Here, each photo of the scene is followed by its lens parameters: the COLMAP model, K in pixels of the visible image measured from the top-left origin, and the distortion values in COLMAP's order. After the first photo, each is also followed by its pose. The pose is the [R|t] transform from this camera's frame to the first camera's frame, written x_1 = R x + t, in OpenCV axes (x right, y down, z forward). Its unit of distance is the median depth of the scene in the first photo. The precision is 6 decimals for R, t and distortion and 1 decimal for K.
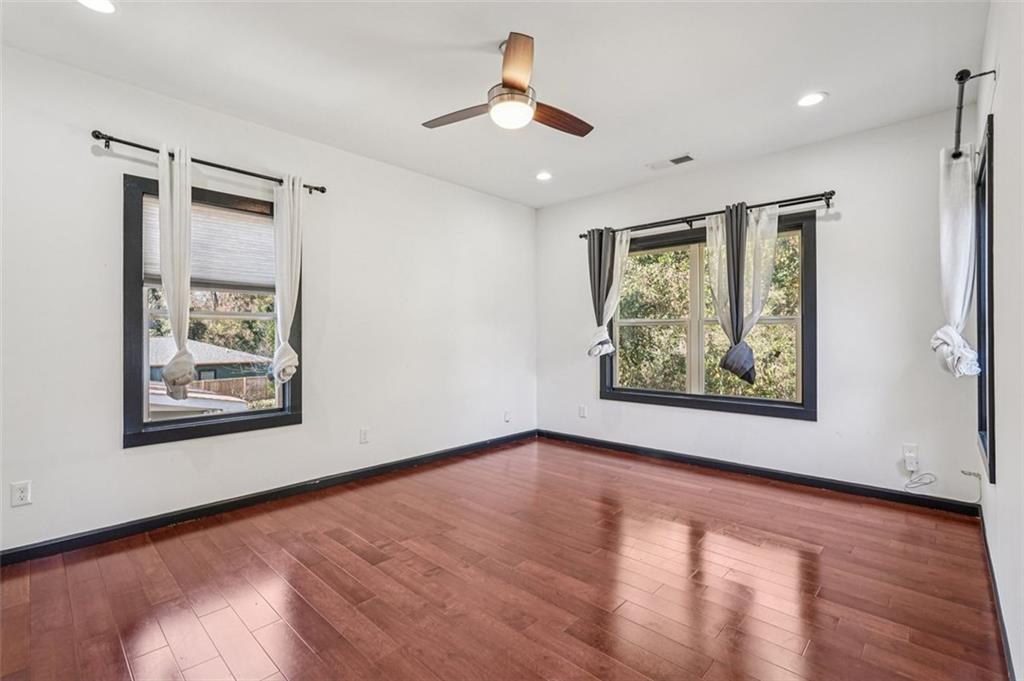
lens RADIAL K [[456.7, 0, 507.9], [0, 456.7, 338.8], [0, 0, 1]] dist [-0.007479, 0.003824]
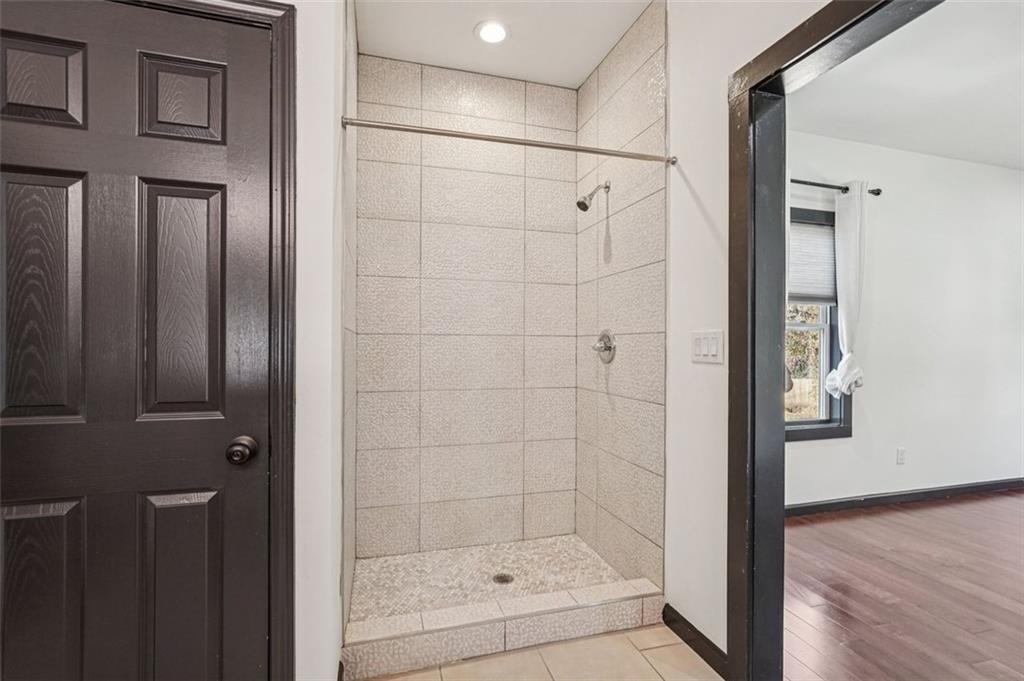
lens RADIAL K [[456.7, 0, 516.3], [0, 456.7, 349.0], [0, 0, 1]] dist [-0.007479, 0.003824]
pose [[0.873382, -0.000116, -0.487036, -0.630663], [0.000939, 0.999999, 0.001447, -0.003507], [0.487035, -0.001721, 0.873381, -0.200163]]
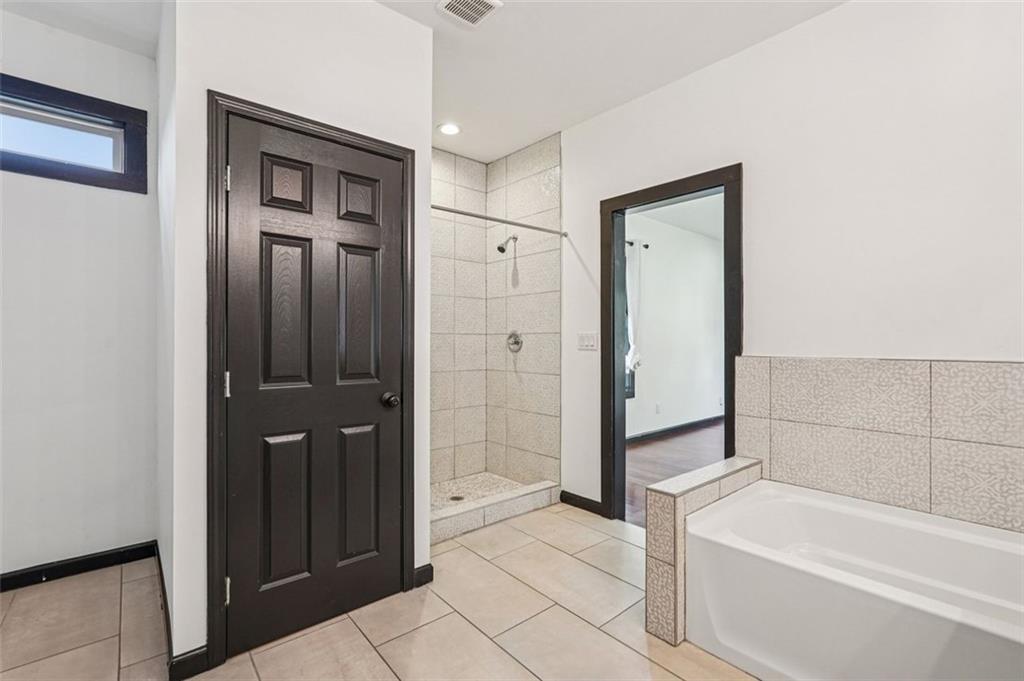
lens RADIAL K [[456.7, 0, 513.7], [0, 456.7, 344.3], [0, 0, 1]] dist [-0.007479, 0.003824]
pose [[0.996796, -0.005914, -0.079767, -0.770920], [0.006068, 0.999980, 0.001682, -0.001085], [0.079756, -0.002161, 0.996812, -0.607165]]
